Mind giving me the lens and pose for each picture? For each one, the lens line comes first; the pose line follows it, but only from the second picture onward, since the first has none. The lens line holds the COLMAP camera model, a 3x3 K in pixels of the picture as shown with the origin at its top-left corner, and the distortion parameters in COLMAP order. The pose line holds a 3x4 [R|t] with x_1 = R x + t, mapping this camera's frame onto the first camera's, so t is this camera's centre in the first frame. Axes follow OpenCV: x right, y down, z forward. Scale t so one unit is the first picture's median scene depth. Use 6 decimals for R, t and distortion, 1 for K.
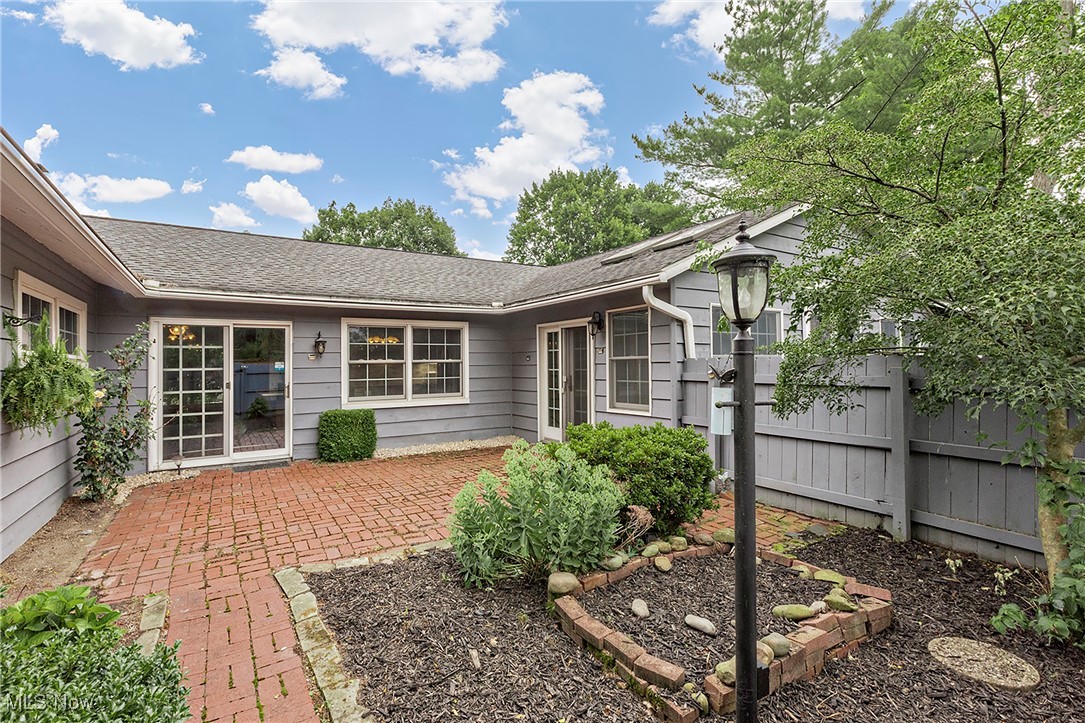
lens RADIAL K [[491.3, 0, 516.9], [0, 491.3, 362.2], [0, 0, 1]] dist [0.014577, 0.000376]
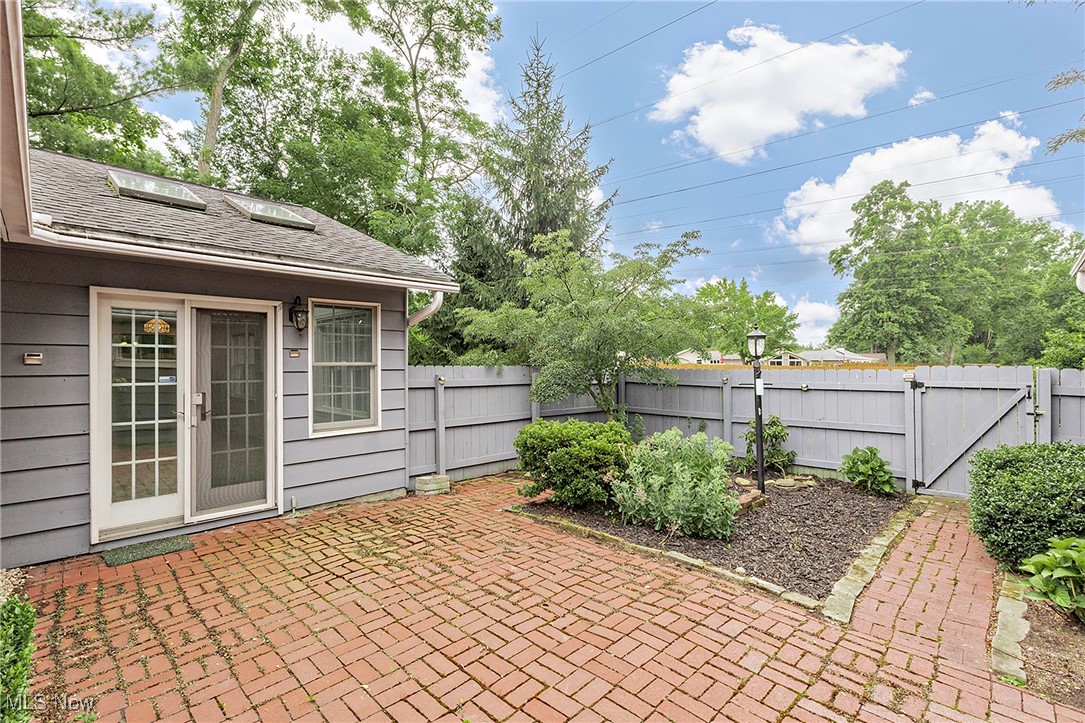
lens RADIAL K [[491.3, 0, 516.9], [0, 491.3, 362.2], [0, 0, 1]] dist [0.014577, 0.000376]
pose [[-0.218607, 0.010099, 0.975761, -0.595400], [-0.003184, 0.999934, -0.011063, -0.003528], [-0.975808, -0.005525, -0.218560, 0.863068]]
